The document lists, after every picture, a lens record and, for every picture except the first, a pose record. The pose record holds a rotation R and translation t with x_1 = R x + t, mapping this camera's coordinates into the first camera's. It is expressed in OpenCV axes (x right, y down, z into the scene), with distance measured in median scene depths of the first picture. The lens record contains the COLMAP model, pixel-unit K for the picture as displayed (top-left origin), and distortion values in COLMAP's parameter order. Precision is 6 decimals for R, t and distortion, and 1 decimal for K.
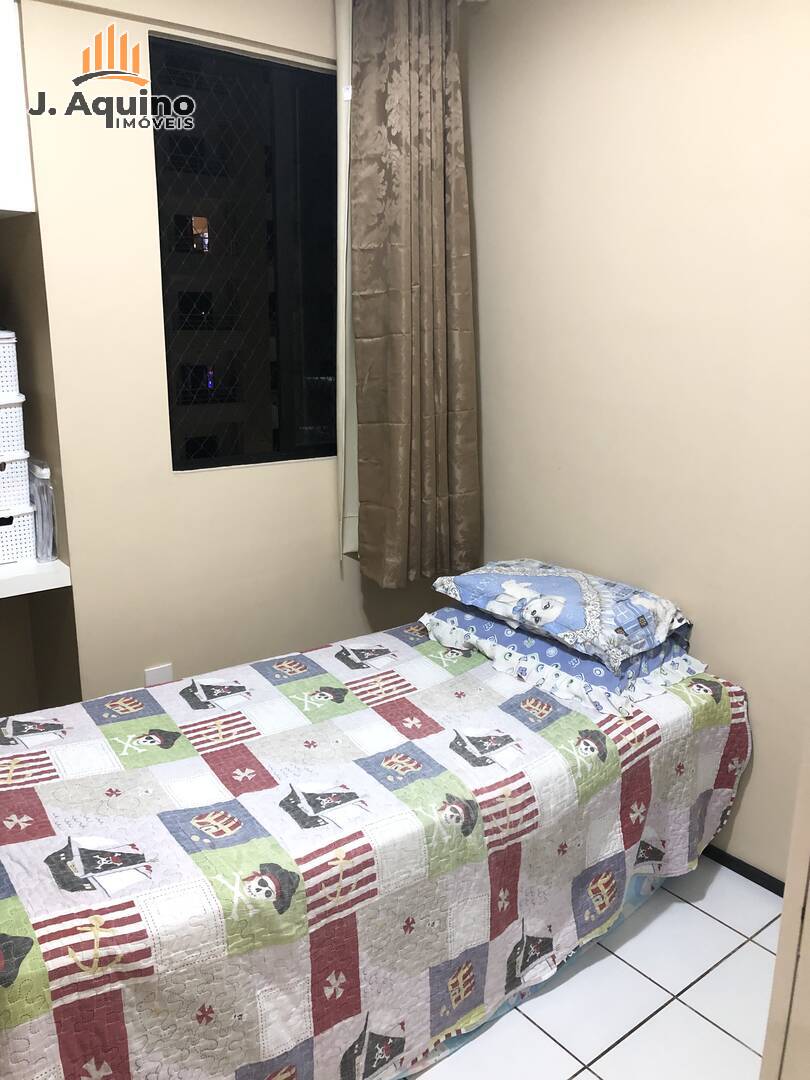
lens RADIAL K [[886.0, 0, 404.3], [0, 886.0, 544.5], [0, 0, 1]] dist [0.028607, -0.035877]
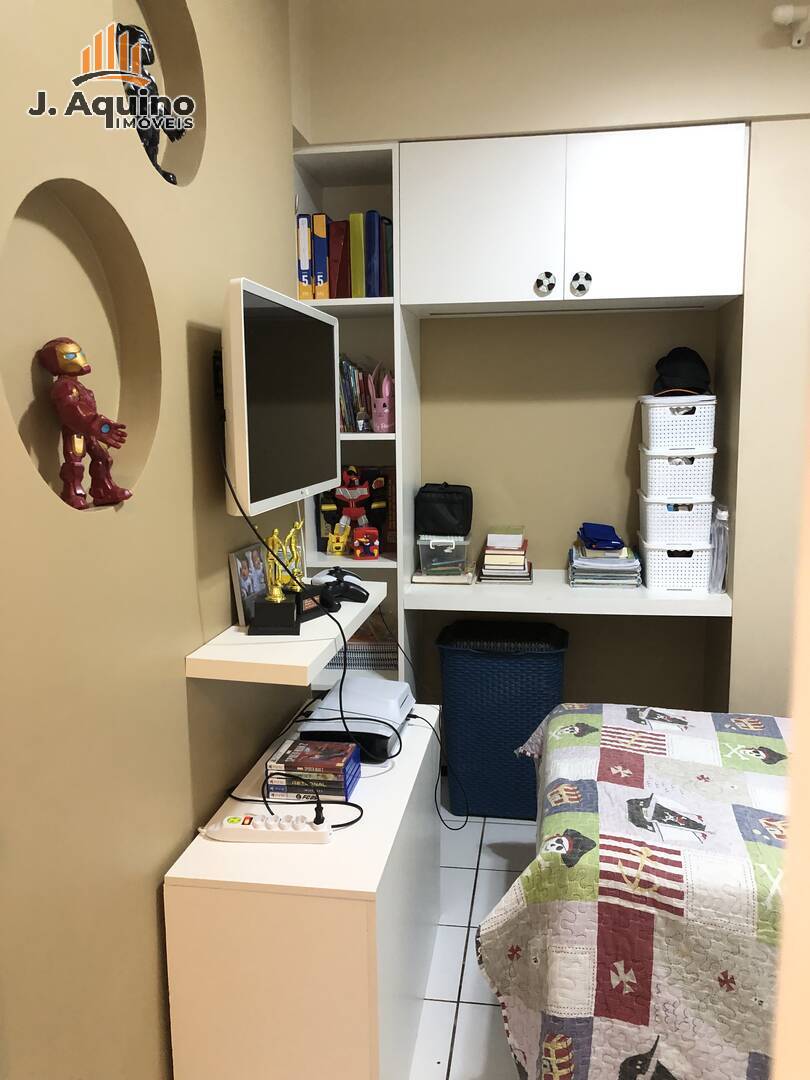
lens RADIAL K [[886.0, 0, 394.1], [0, 886.0, 534.9], [0, 0, 1]] dist [0.028607, -0.035877]
pose [[0.658574, 0.080397, -0.748209, 0.210439], [-0.167337, 0.985028, -0.041446, 0.075416], [0.733675, 0.152498, 0.662167, -0.081213]]
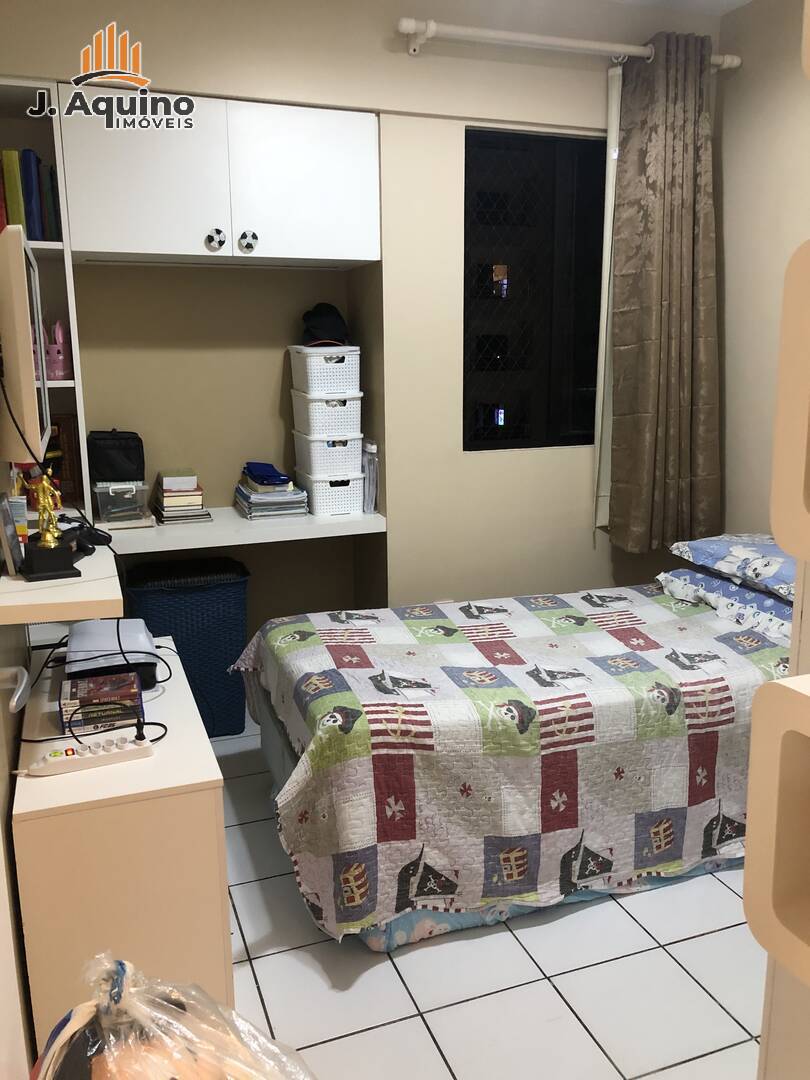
lens RADIAL K [[886.0, 0, 387.2], [0, 886.0, 539.9], [0, 0, 1]] dist [0.028607, -0.035877]
pose [[0.943128, 0.043289, -0.329600, 0.087942], [-0.060056, 0.997359, -0.040854, 0.137963], [0.326960, 0.058325, 0.943236, -0.329475]]
